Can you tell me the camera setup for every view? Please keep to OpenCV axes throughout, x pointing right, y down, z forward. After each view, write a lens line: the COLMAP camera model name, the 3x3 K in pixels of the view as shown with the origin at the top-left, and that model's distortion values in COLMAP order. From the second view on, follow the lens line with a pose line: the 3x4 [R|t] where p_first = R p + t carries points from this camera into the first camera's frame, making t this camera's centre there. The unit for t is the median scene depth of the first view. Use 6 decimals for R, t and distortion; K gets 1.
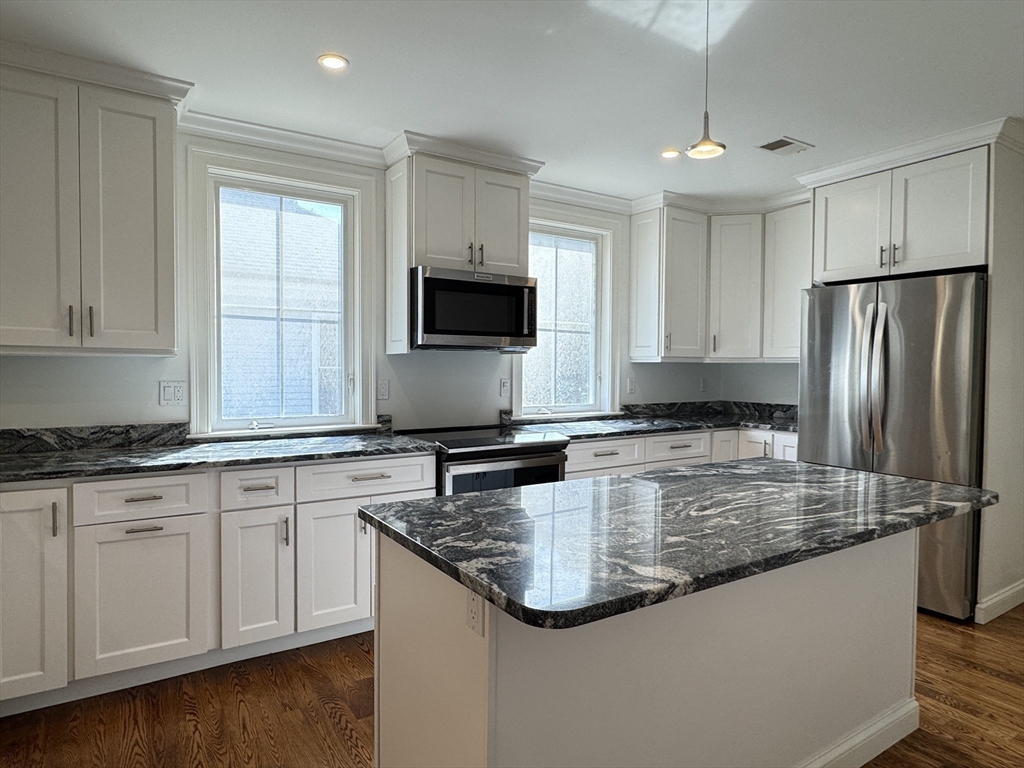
lens RADIAL K [[608.6, 0, 512.0], [0, 608.6, 384.0], [0, 0, 1]] dist [0.000296, -0.000139]
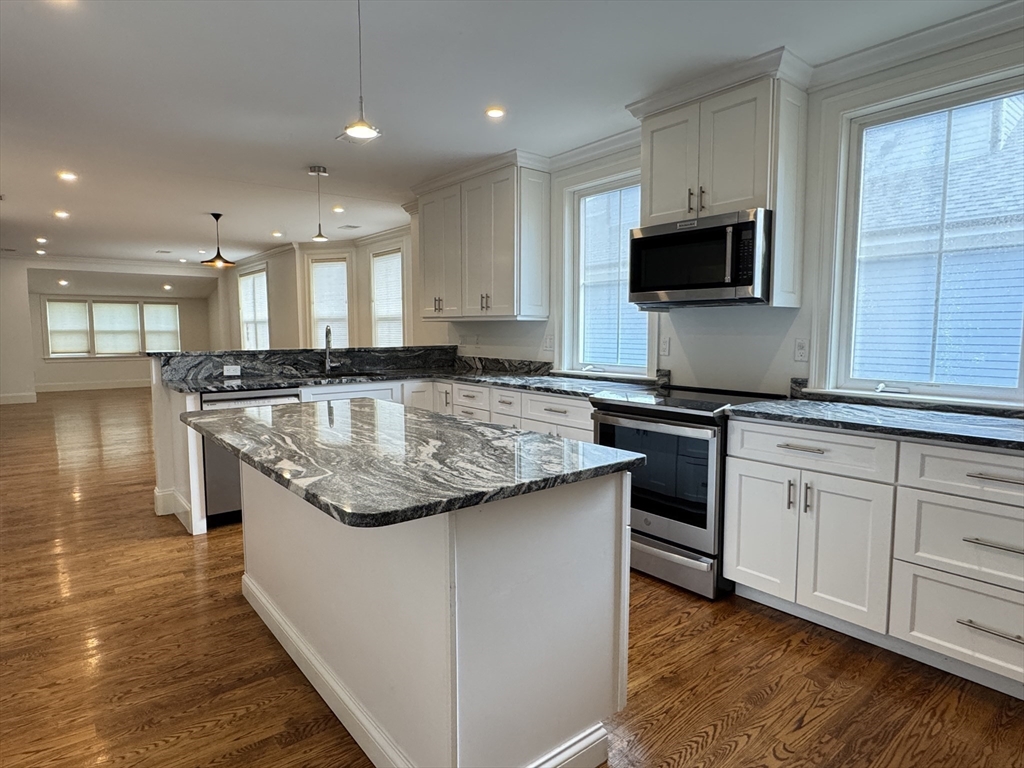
lens RADIAL K [[582.1, 0, 512.0], [0, 582.1, 384.0], [0, 0, 1]] dist [-0.001383, 0.000543]
pose [[0.106732, 0.087130, -0.990463, 0.810977], [-0.028604, 0.996010, 0.084536, -0.003207], [0.993876, 0.019309, 0.108798, 0.641290]]
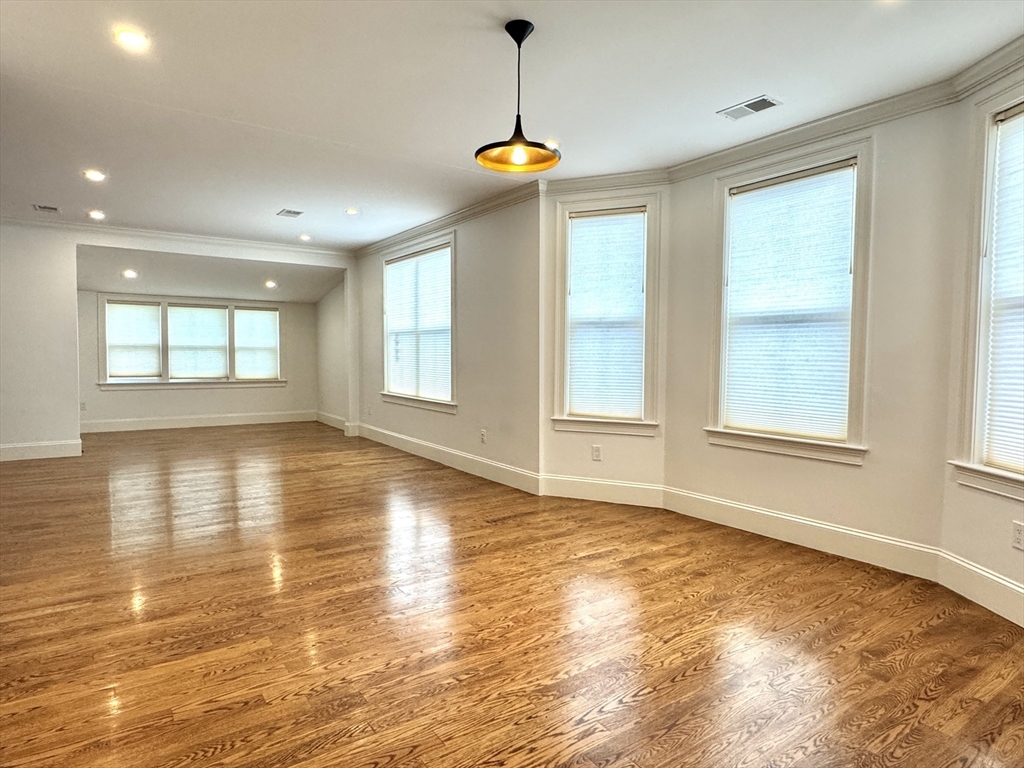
lens RADIAL K [[577.1, 0, 512.0], [0, 577.1, 384.0], [0, 0, 1]] dist [-0.017806, -0.000118]
pose [[0.036550, 0.048122, -0.998173, -0.469520], [-0.040746, 0.998081, 0.046625, 0.035881], [0.998501, 0.038967, 0.038441, -0.117406]]
